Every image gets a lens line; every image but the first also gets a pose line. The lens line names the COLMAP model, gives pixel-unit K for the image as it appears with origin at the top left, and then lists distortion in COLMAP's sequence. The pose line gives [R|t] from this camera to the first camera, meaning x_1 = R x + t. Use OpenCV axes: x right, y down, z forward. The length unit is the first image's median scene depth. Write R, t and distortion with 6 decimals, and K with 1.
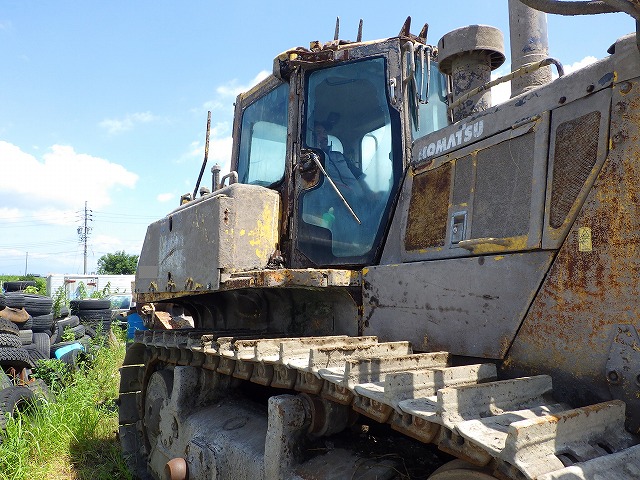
lens RADIAL K [[524.5, 0, 318.0], [0, 524.5, 236.9], [0, 0, 1]] dist [-0.012053, 0.004161]
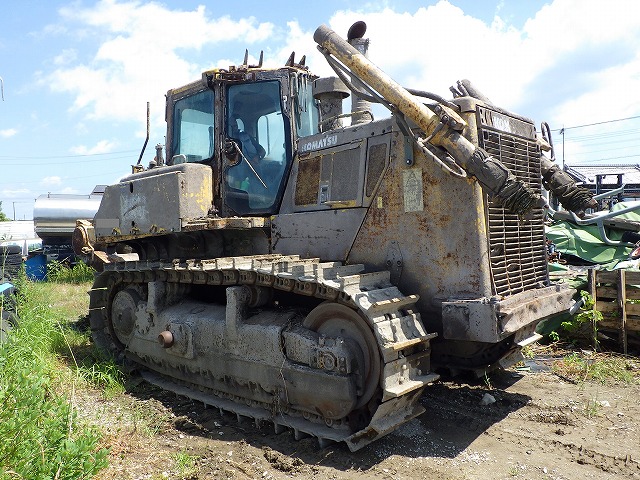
lens RADIAL K [[524.5, 0, 318.0], [0, 524.5, 236.9], [0, 0, 1]] dist [-0.012053, 0.004161]
pose [[0.971558, -0.037123, 0.233874, -0.185400], [0.009067, 0.992743, 0.119915, -0.085092], [-0.236628, -0.114384, 0.964844, -0.768049]]
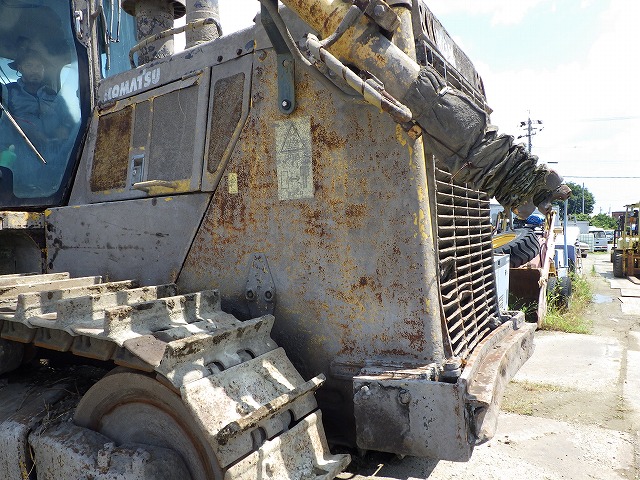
lens RADIAL K [[524.5, 0, 318.0], [0, 524.5, 236.9], [0, 0, 1]] dist [-0.012053, 0.004161]
pose [[0.885654, -0.038272, 0.462766, 0.092160], [-0.015173, 0.993680, 0.111219, -0.006785], [-0.464098, -0.105523, 0.879476, -0.103276]]
